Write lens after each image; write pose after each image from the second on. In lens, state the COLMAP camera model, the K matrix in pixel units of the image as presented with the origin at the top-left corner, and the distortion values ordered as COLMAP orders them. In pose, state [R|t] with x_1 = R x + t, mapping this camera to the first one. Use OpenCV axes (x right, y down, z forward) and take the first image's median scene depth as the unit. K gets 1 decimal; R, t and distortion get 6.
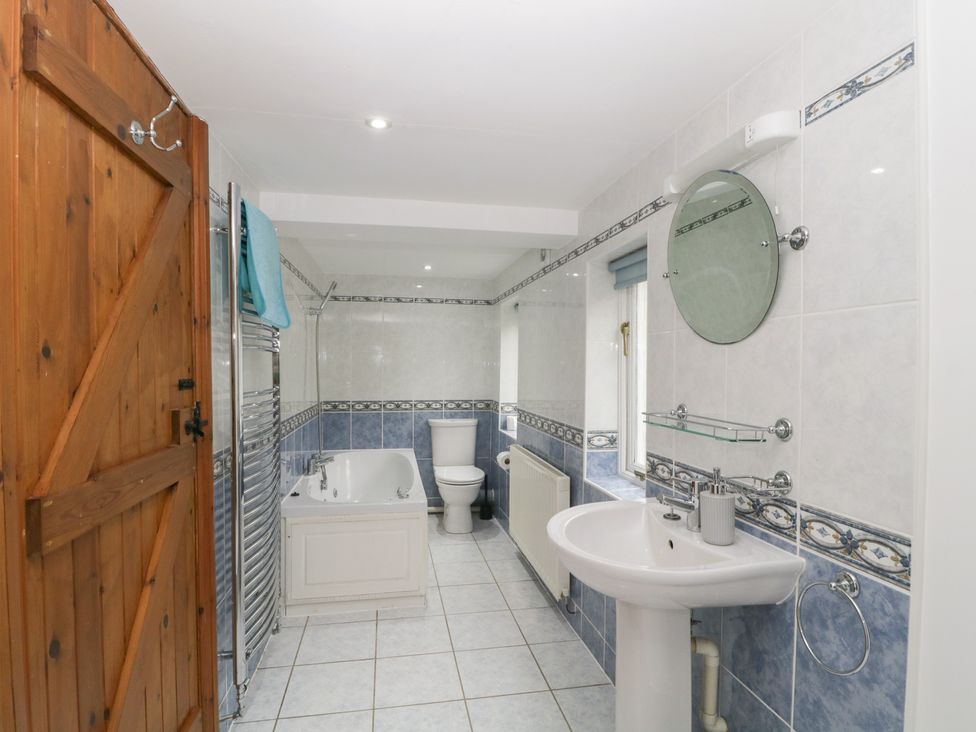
lens RADIAL K [[503.8, 0, 488.0], [0, 503.8, 366.0], [0, 0, 1]] dist [-0.056995, 0.000059]
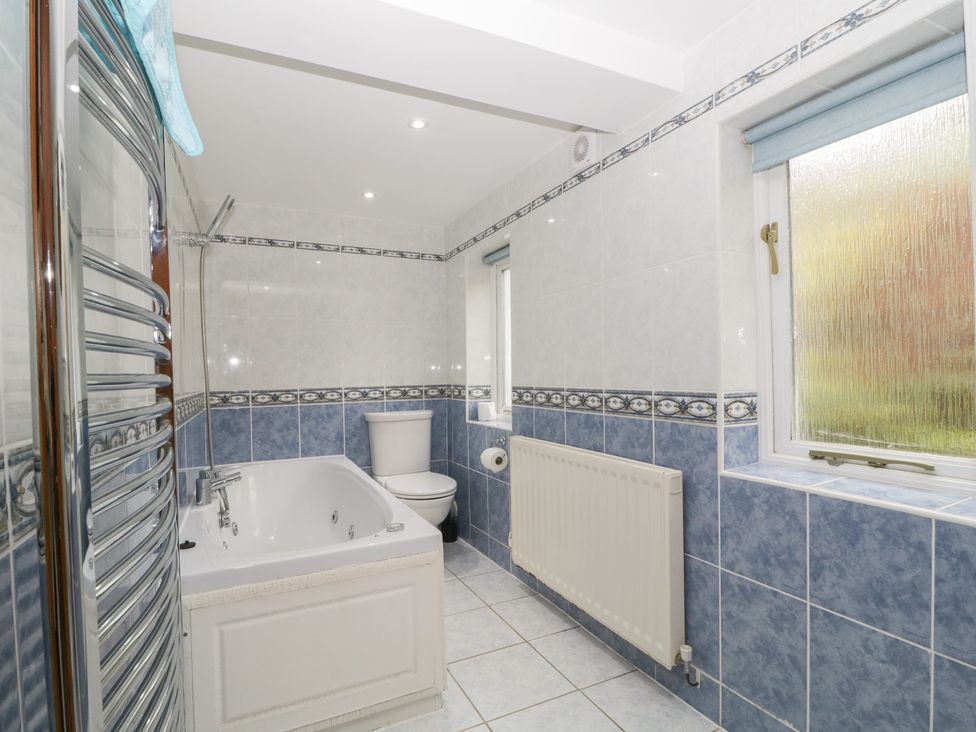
lens RADIAL K [[502.2, 0, 487.7], [0, 502.2, 376.4], [0, 0, 1]] dist [0.001071, -0.007108]
pose [[0.965130, -0.026454, 0.260430, -0.137919], [0.024662, 0.999644, 0.010148, 0.050614], [-0.260606, -0.003371, 0.965439, 0.254211]]
